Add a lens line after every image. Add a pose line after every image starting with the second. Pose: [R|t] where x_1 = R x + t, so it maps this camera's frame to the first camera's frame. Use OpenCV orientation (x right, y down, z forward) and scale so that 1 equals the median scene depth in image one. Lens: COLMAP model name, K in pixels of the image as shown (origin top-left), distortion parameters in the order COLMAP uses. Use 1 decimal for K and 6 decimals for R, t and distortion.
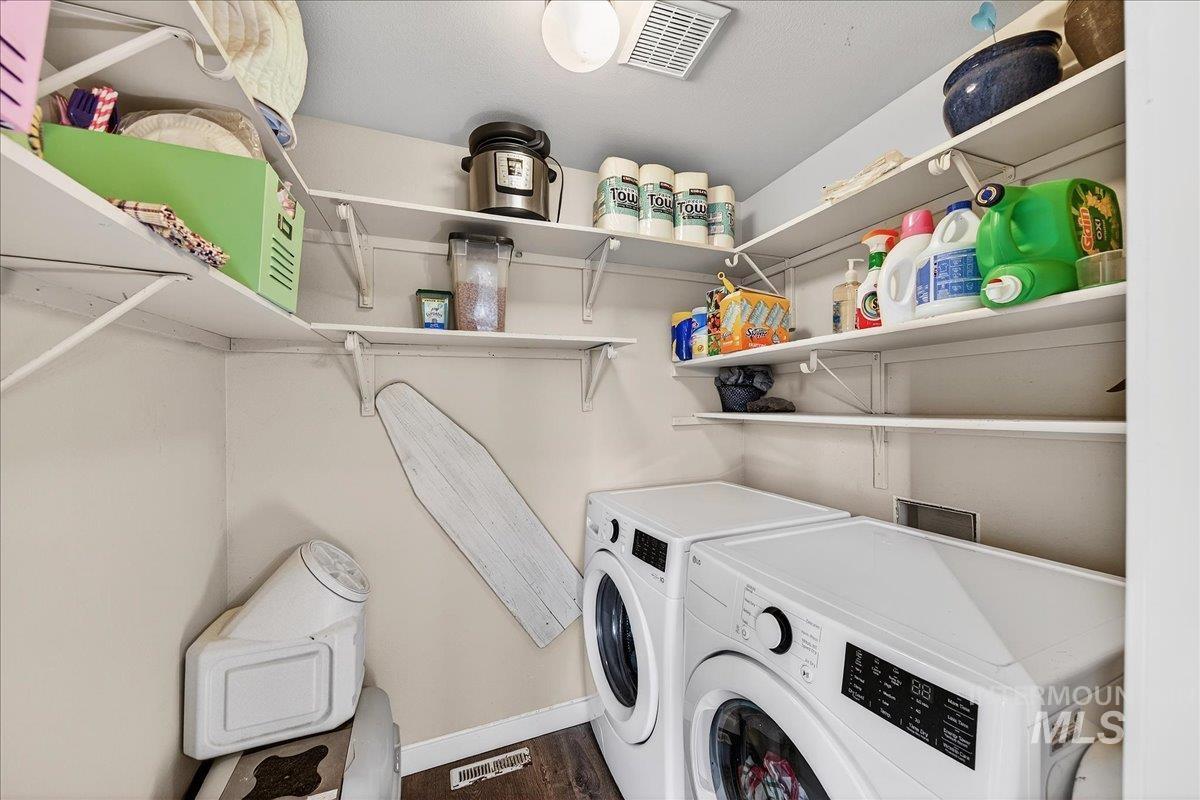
lens RADIAL K [[438.2, 0, 596.8], [0, 438.2, 399.7], [0, 0, 1]] dist [0.003739, 0.000329]
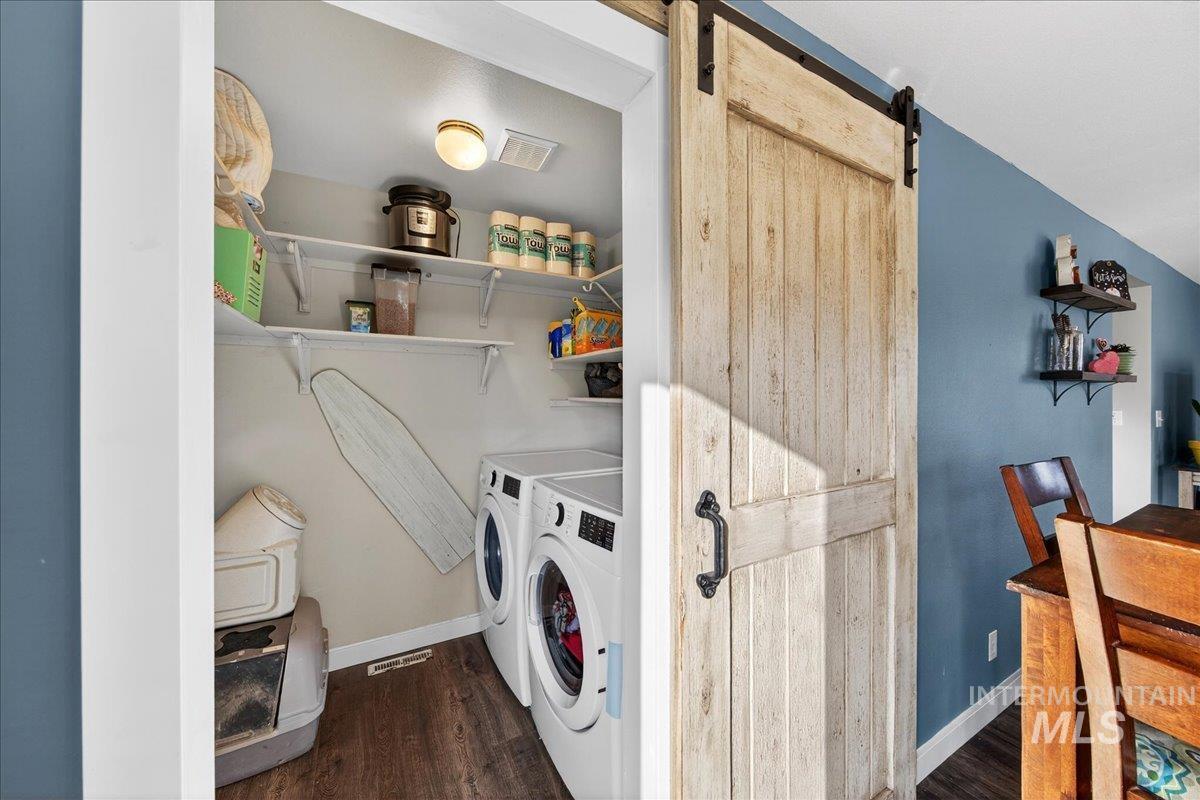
lens RADIAL K [[438.2, 0, 593.4], [0, 438.2, 391.4], [0, 0, 1]] dist [0.003739, 0.000329]
pose [[0.991350, 0.015897, 0.130282, 0.162641], [-0.016435, 0.999860, 0.003052, 0.008997], [-0.130215, -0.005167, 0.991472, -0.417160]]
